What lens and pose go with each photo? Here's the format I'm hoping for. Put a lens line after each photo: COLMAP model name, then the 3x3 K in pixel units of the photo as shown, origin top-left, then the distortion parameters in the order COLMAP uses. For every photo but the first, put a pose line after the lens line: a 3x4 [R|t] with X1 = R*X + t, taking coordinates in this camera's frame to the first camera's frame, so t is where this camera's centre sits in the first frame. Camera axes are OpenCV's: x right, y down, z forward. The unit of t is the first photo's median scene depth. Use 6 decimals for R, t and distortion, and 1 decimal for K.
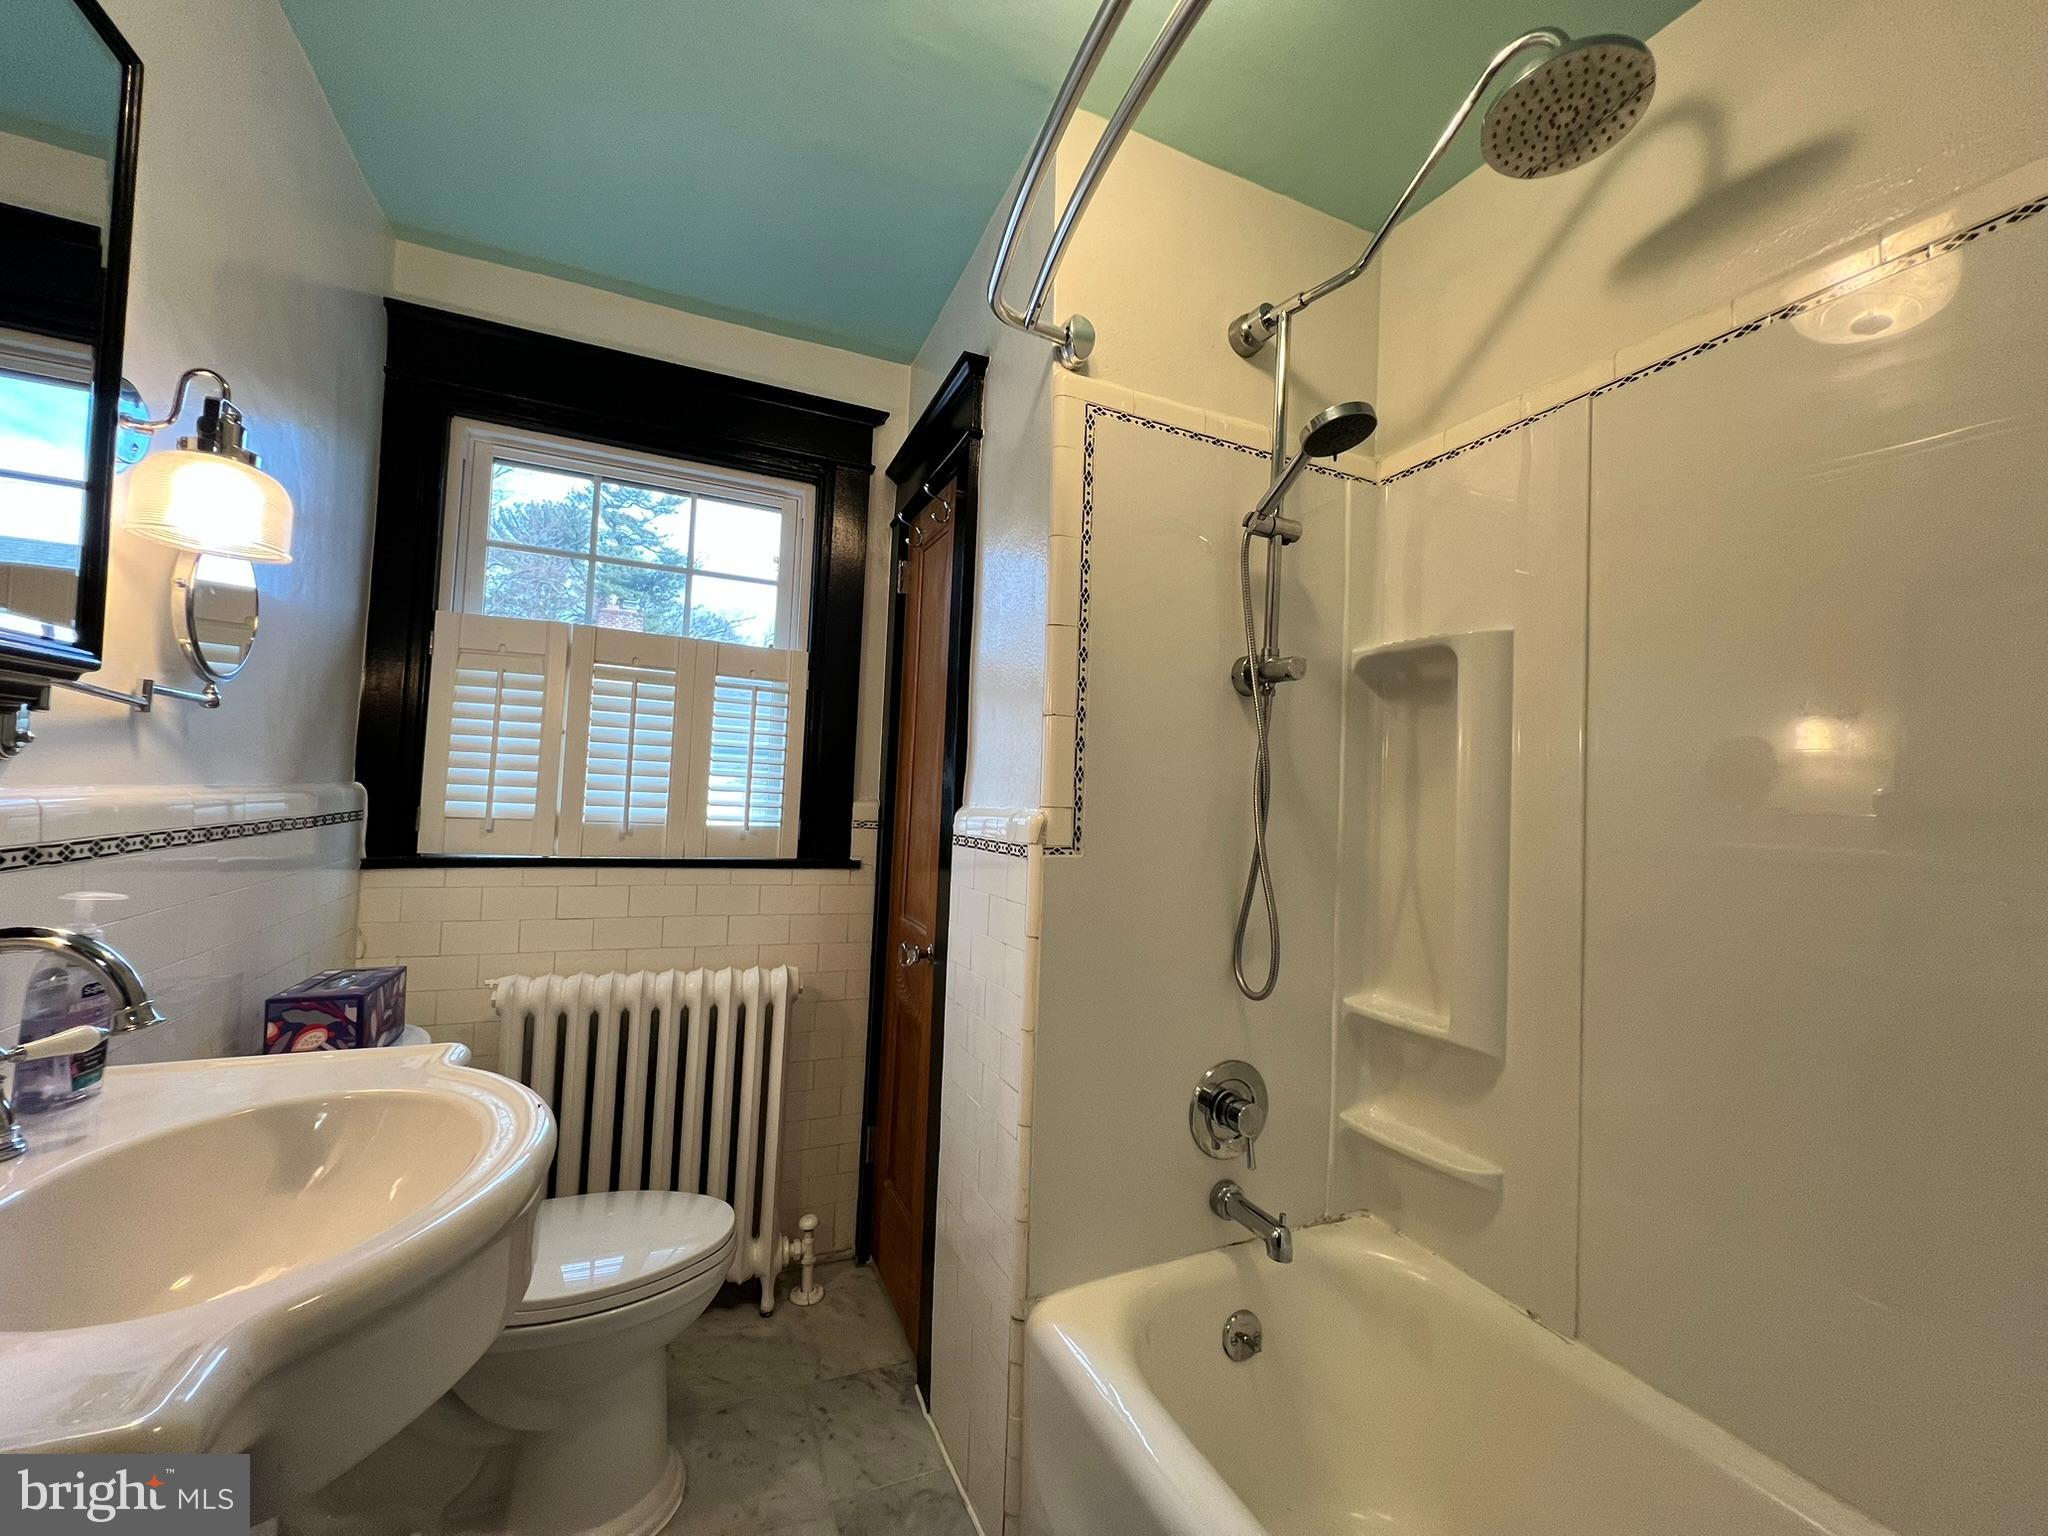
lens RADIAL K [[820.7, 0, 1012.3], [0, 820.7, 767.6], [0, 0, 1]] dist [-0.001111, -0.000285]
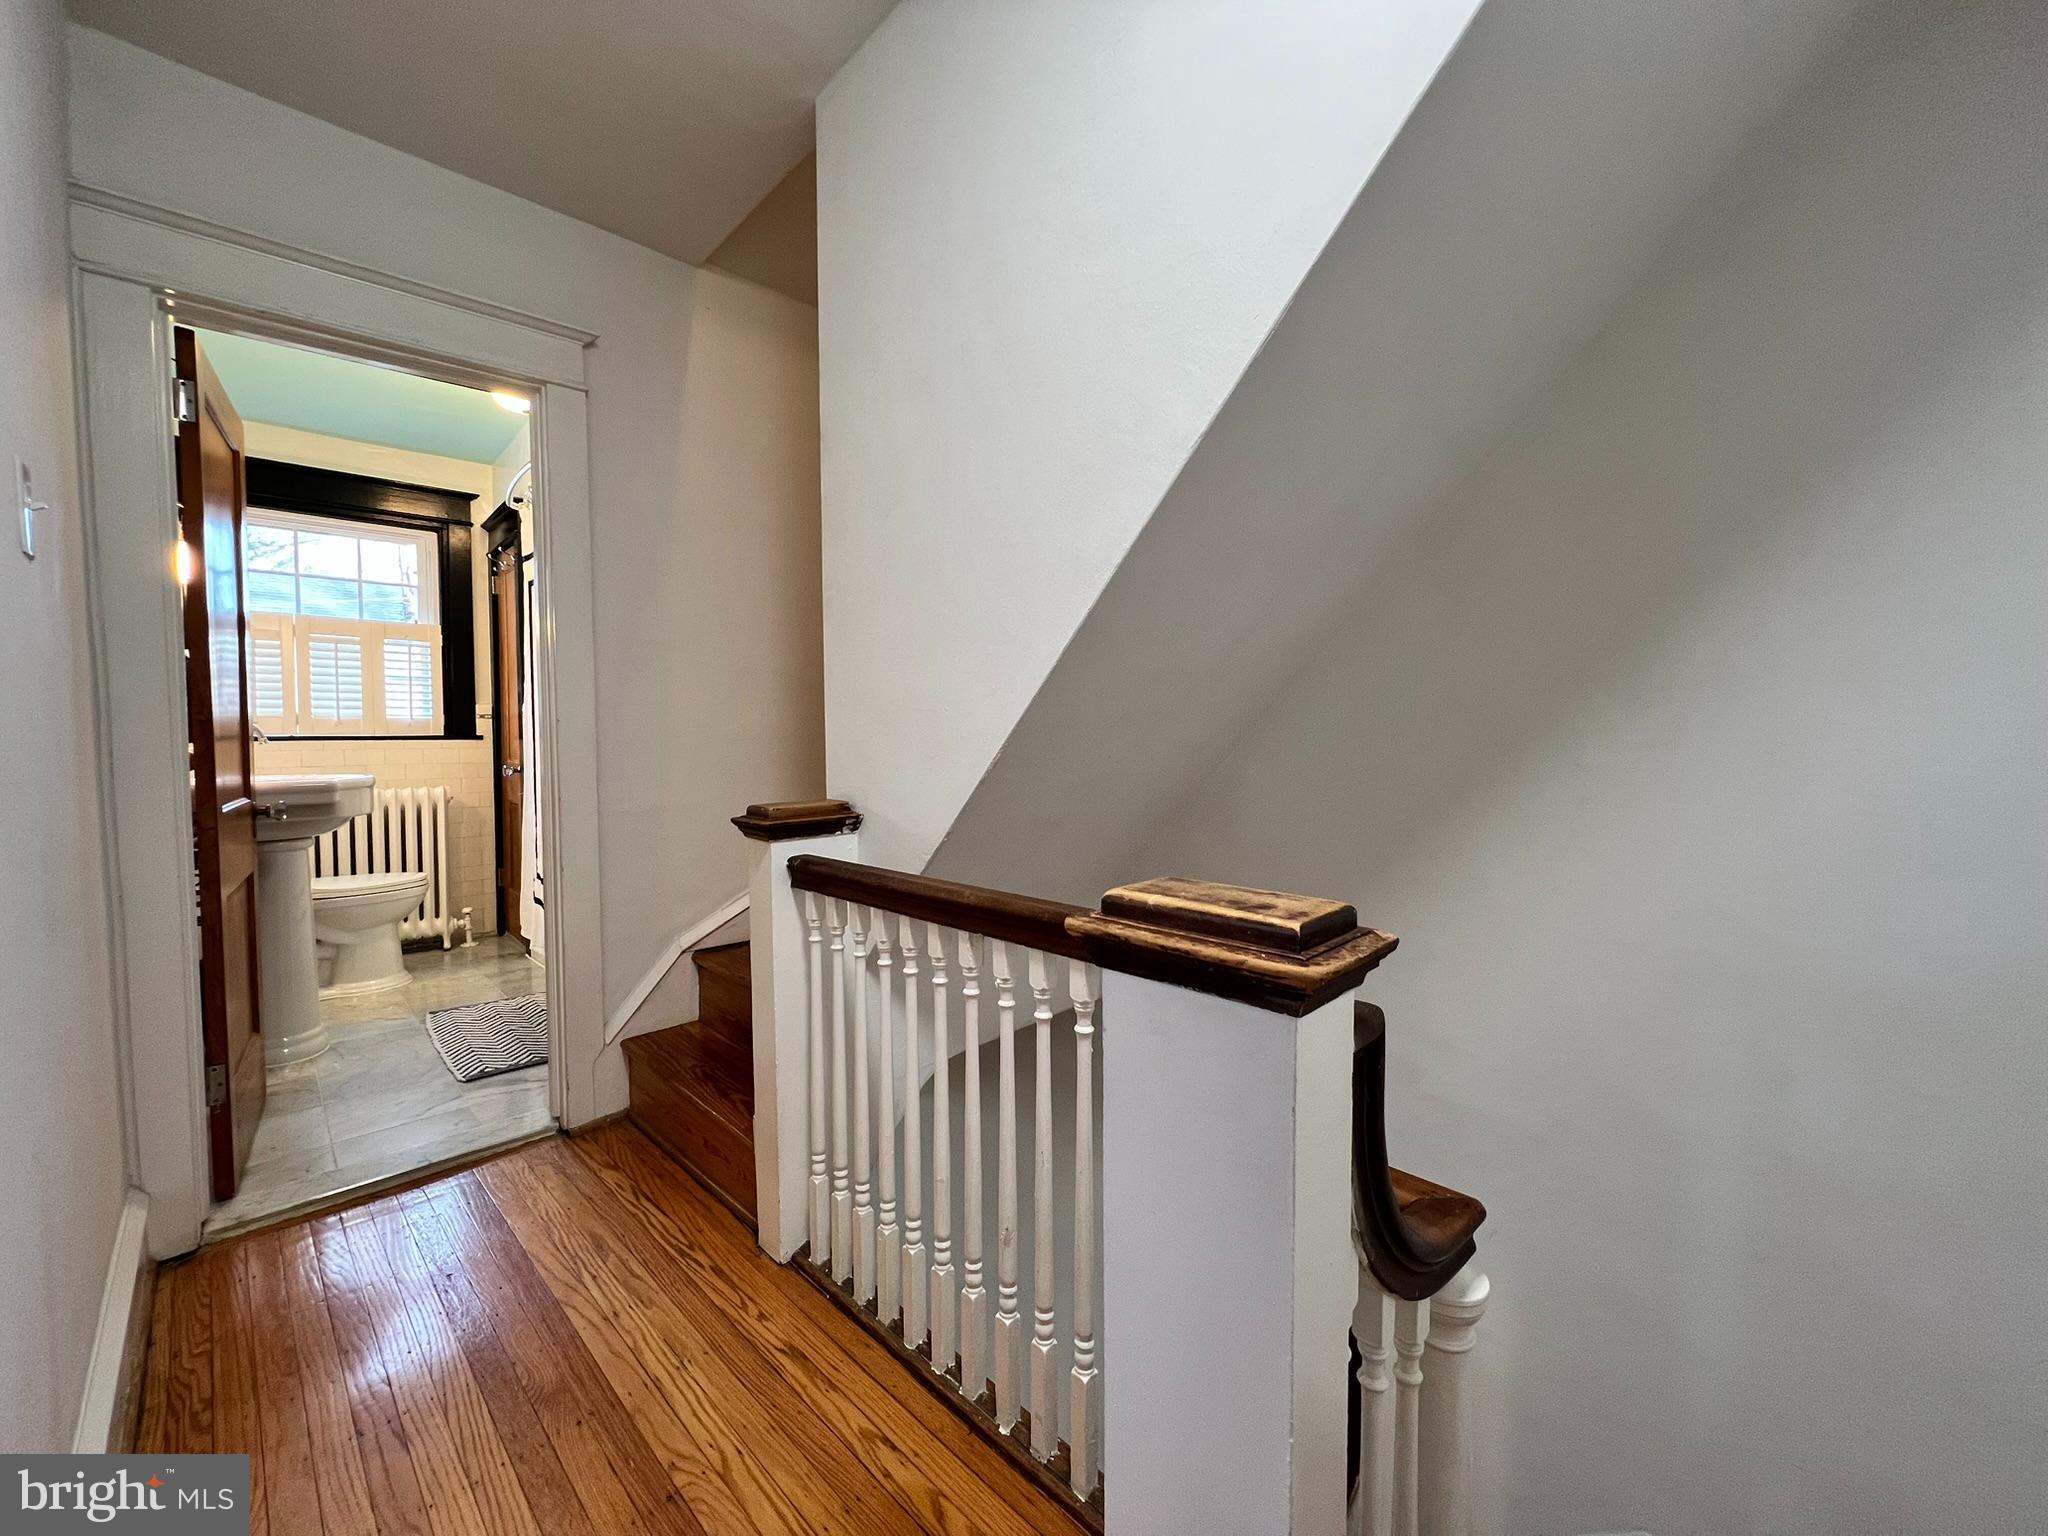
lens RADIAL K [[820.7, 0, 1012.3], [0, 820.7, 767.6], [0, 0, 1]] dist [-0.001111, -0.000285]
pose [[0.935786, -0.055438, 0.348182, 0.318745], [0.018815, 0.994006, 0.107698, 0.006151], [-0.352066, -0.094232, 0.931220, -1.298522]]
